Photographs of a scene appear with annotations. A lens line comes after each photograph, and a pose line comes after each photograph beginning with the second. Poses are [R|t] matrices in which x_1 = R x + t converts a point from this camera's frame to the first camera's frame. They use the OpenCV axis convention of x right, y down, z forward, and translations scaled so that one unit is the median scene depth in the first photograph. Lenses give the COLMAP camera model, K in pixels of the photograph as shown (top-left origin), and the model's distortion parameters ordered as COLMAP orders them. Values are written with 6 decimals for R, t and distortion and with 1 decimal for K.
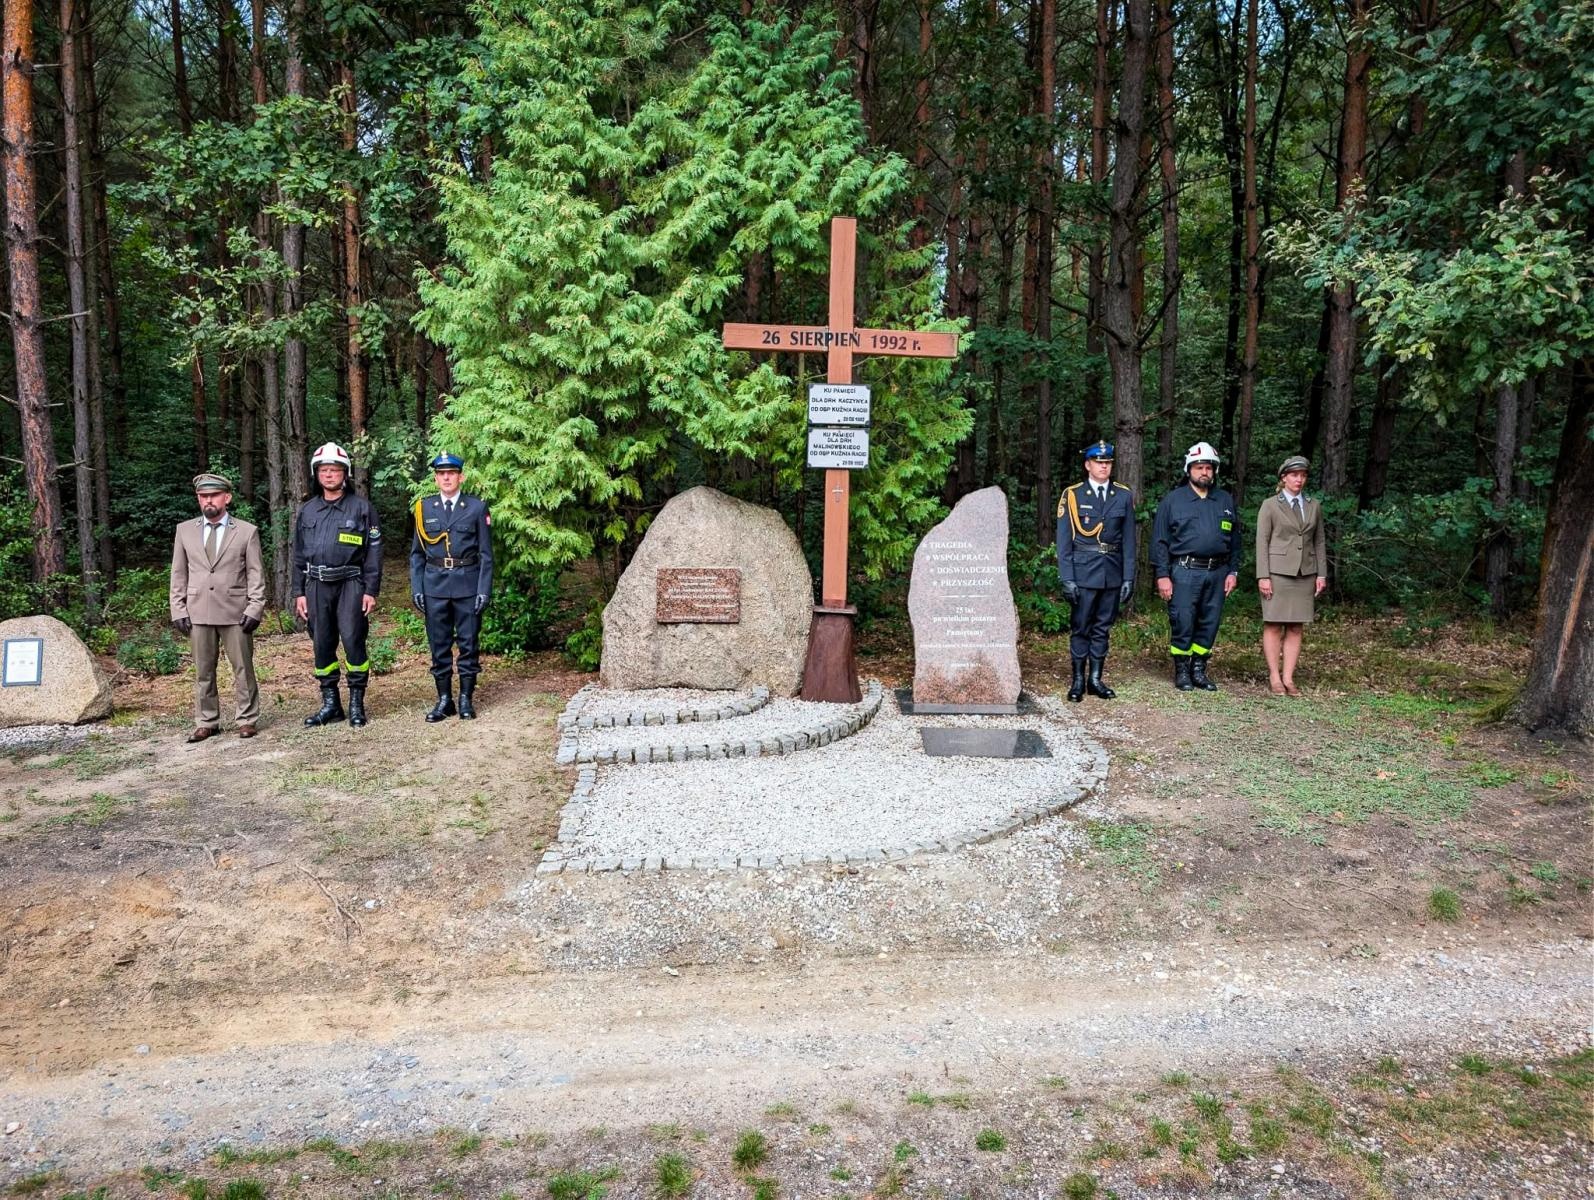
lens RADIAL K [[1148.1, 0, 797.0], [0, 1148.1, 600.0], [0, 0, 1]] dist [0.125738, -0.181957]
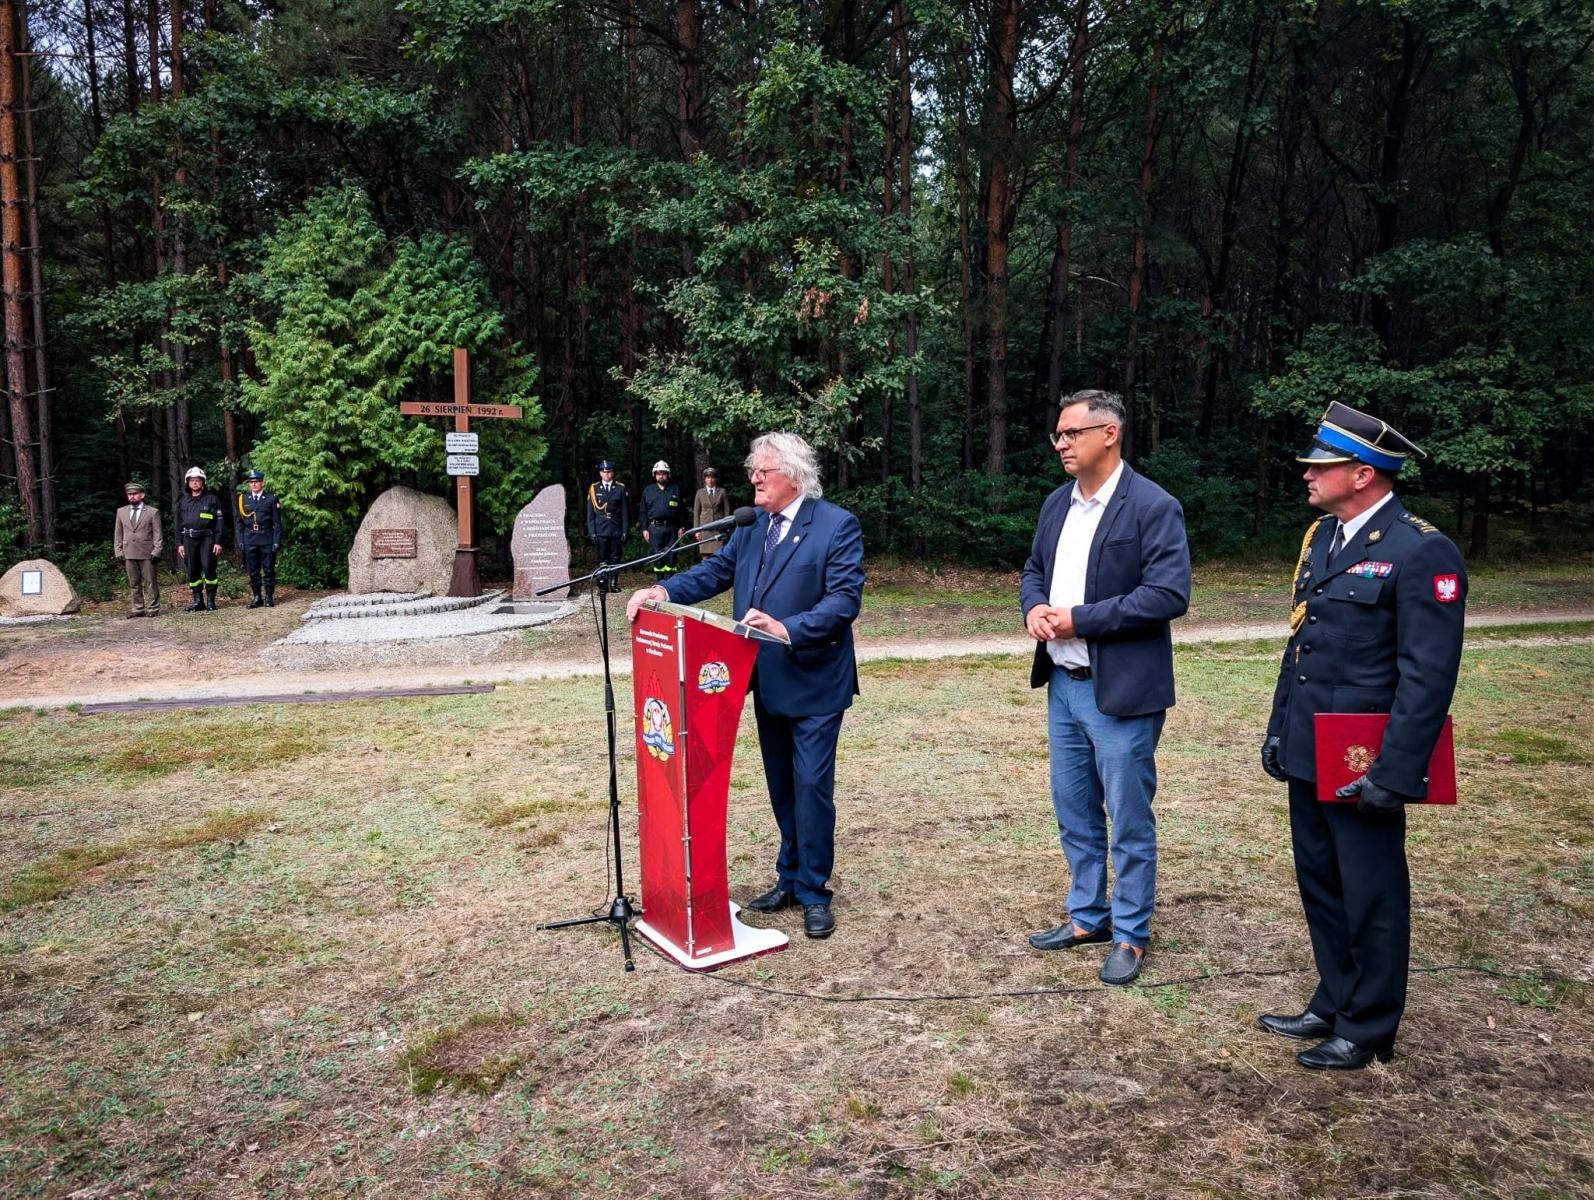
lens RADIAL K [[1155.0, 0, 800.9], [0, 1155.0, 605.2], [0, 0, 1]] dist [0.007869, -0.015300]
pose [[0.997917, -0.019594, 0.061456, 0.478101], [0.019221, 0.999793, 0.006654, 0.100850], [-0.061573, -0.005459, 0.998088, -0.972443]]
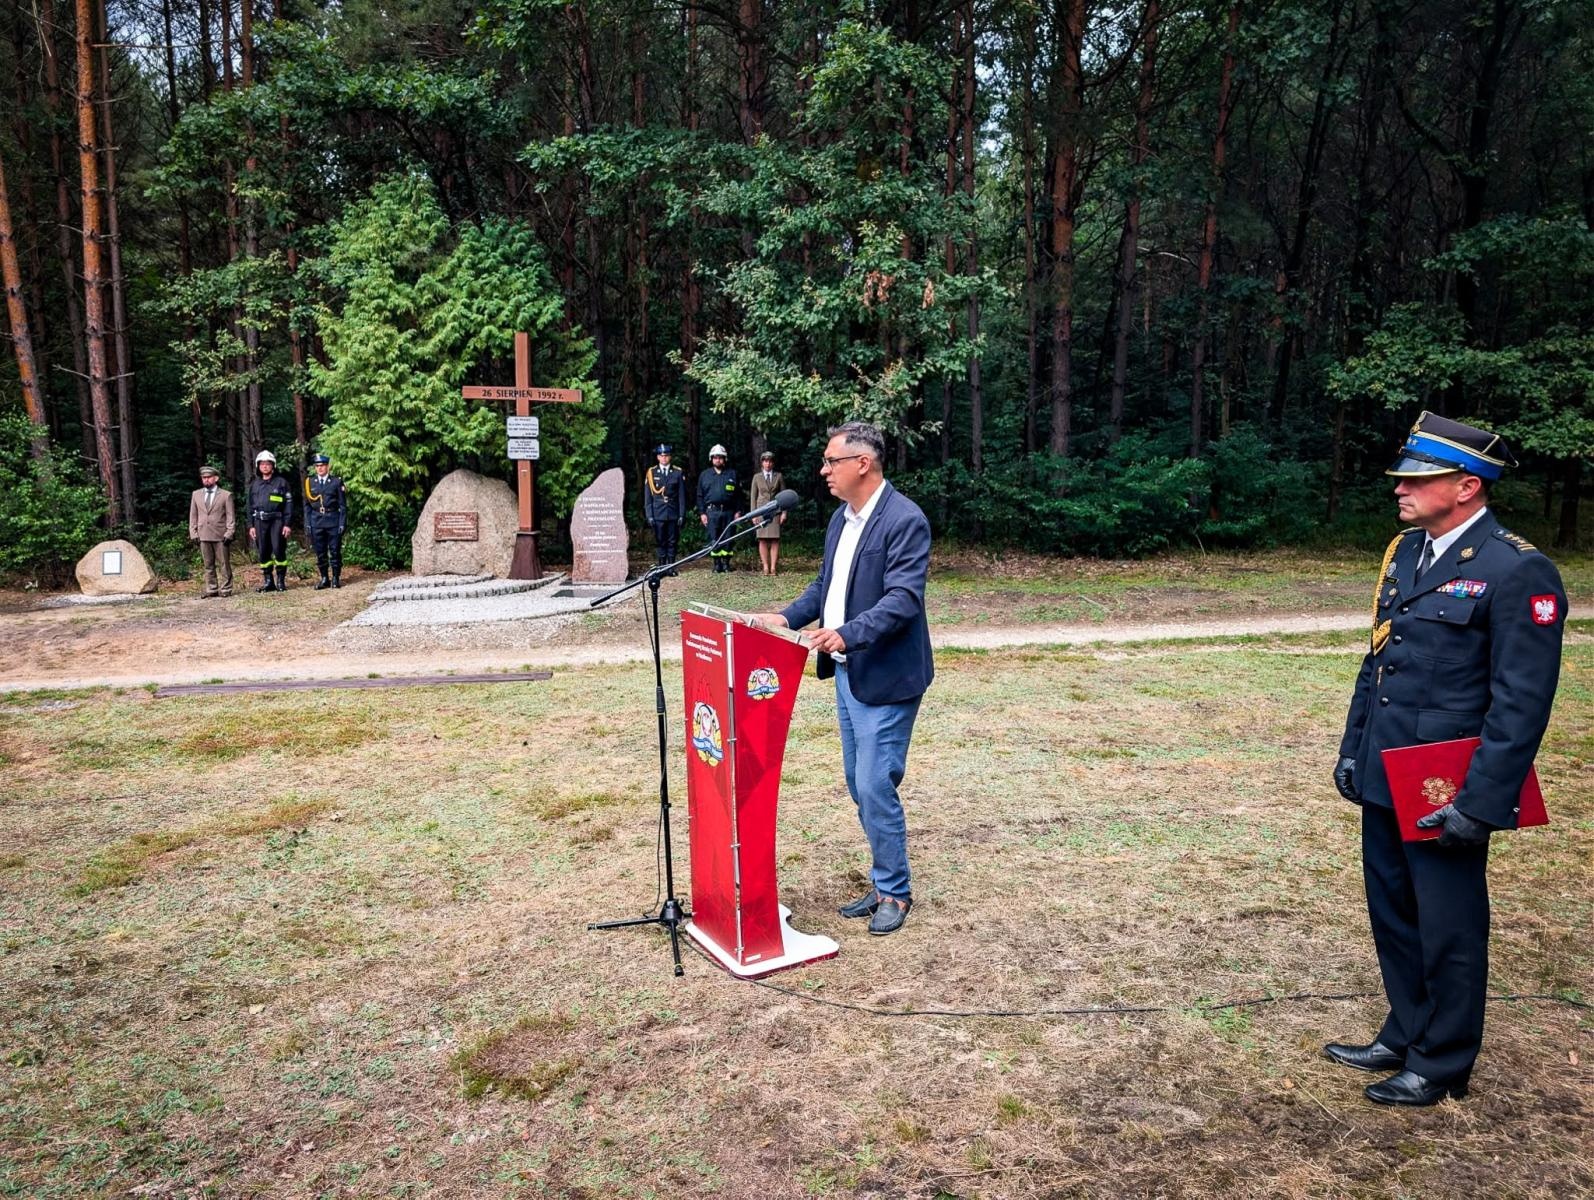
lens RADIAL K [[1158.5, 0, 789.8], [0, 1158.5, 608.6], [0, 0, 1]] dist [0.002676, -0.011382]
pose [[0.999933, -0.011453, 0.001387, 0.480162], [0.011414, 0.999601, 0.025821, 0.092345], [-0.001682, -0.025803, 0.999666, -0.967036]]
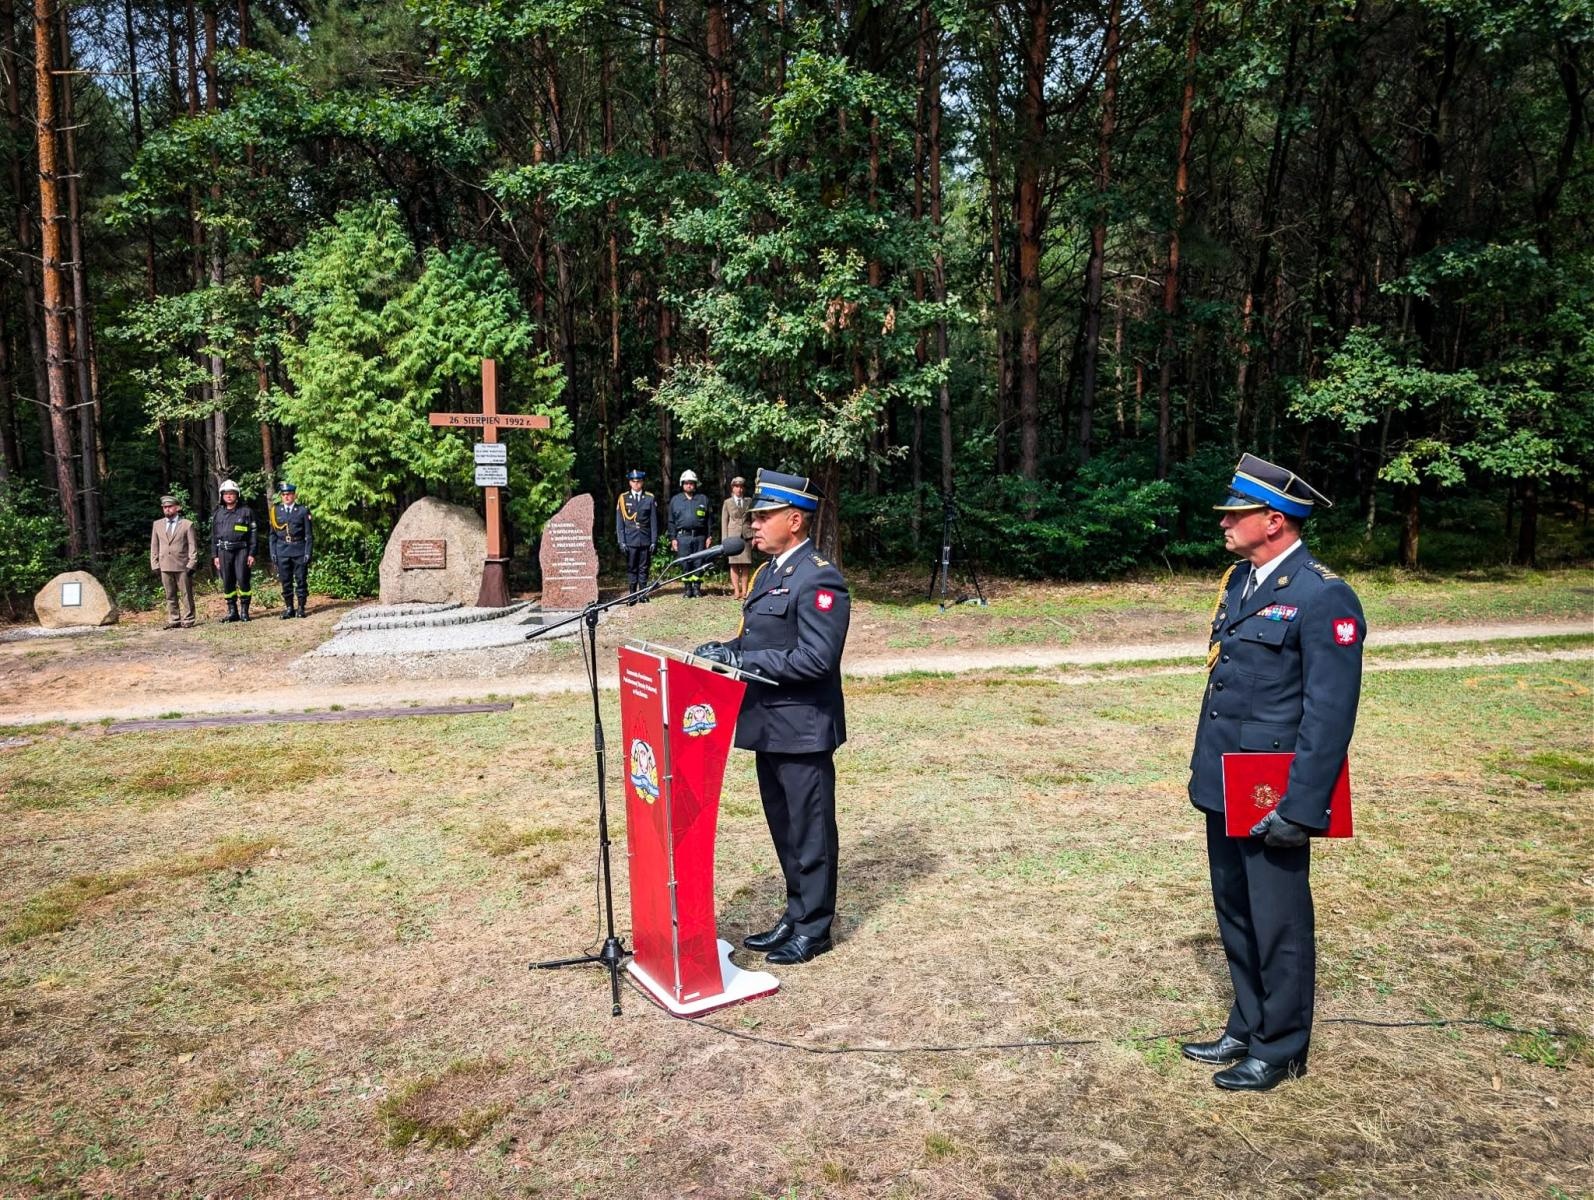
lens RADIAL K [[1160.2, 0, 799.4], [0, 1160.2, 610.9], [0, 0, 1]] dist [0.001862, -0.011498]
pose [[0.999394, -0.021517, 0.027356, 0.495626], [0.021264, 0.999729, 0.009507, 0.087704], [-0.027553, -0.008920, 0.999581, -0.968621]]
